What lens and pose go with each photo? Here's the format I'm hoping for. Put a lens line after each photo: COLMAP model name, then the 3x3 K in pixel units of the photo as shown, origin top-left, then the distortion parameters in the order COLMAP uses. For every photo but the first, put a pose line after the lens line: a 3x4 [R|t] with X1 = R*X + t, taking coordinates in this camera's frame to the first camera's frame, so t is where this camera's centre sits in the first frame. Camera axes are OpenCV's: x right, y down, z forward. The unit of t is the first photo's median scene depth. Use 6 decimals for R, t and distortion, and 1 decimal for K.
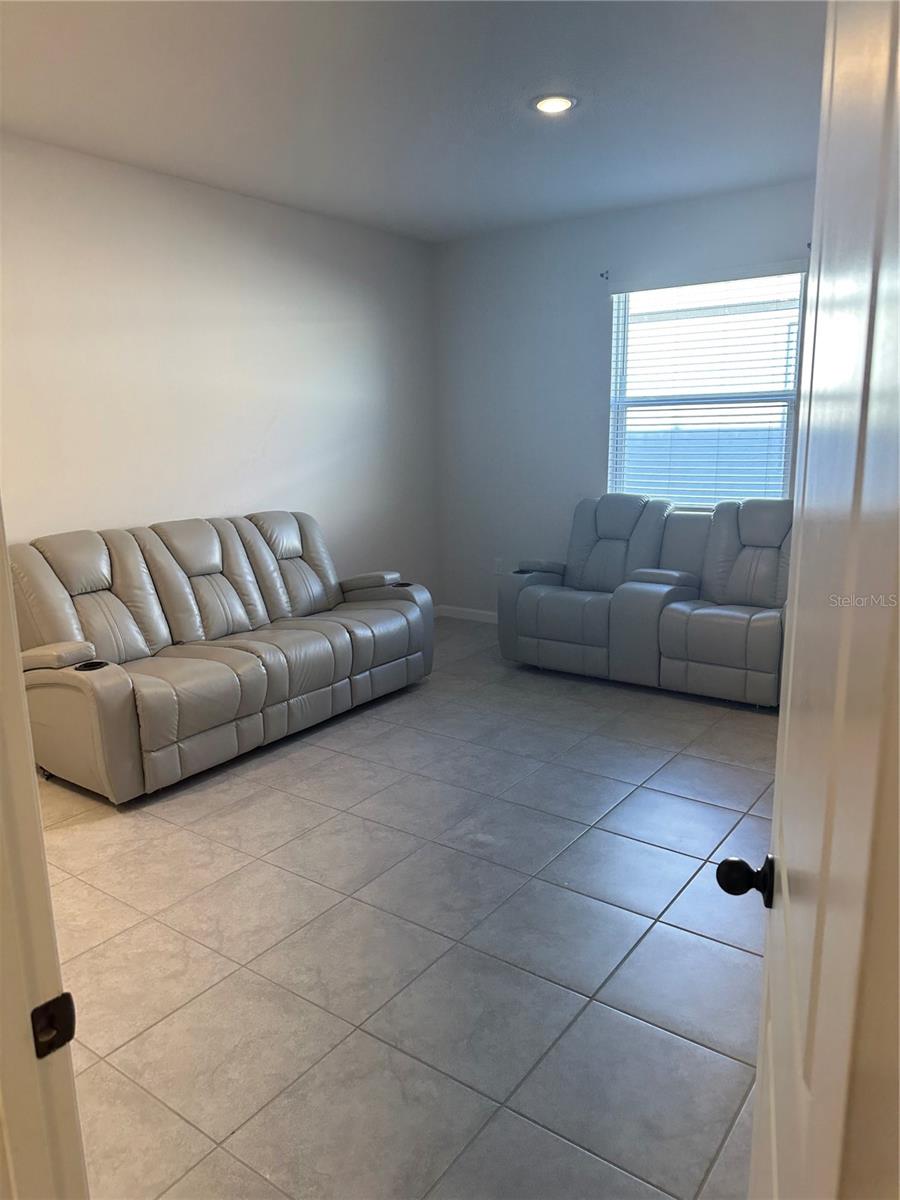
lens RADIAL K [[841.9, 0, 449.4], [0, 841.9, 604.3], [0, 0, 1]] dist [0.093365, -0.118372]
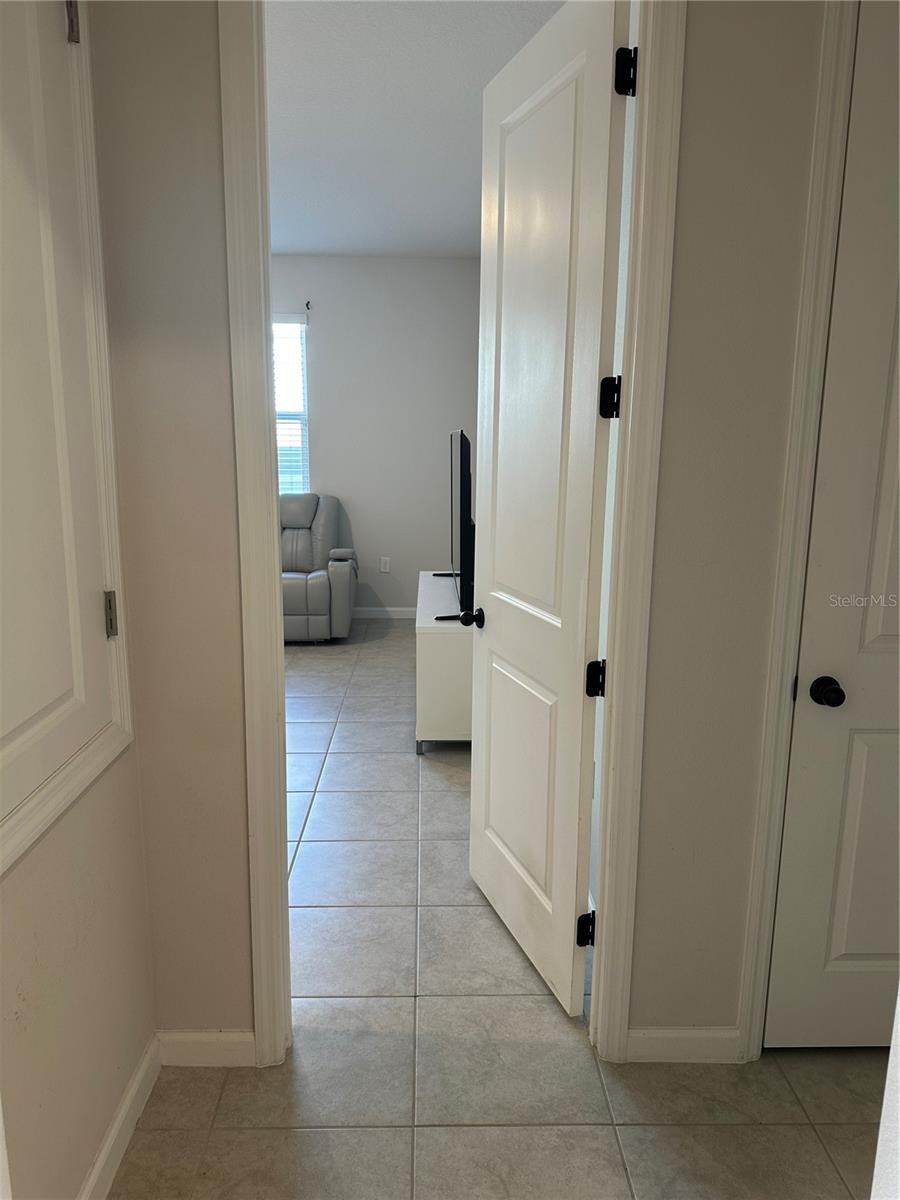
lens RADIAL K [[841.9, 0, 449.4], [0, 841.9, 604.3], [0, 0, 1]] dist [0.093365, -0.118372]
pose [[0.794760, -0.085281, 0.600902, -0.284804], [0.094305, 0.995406, 0.016540, 0.058665], [-0.599552, 0.043523, 0.799151, -0.221889]]
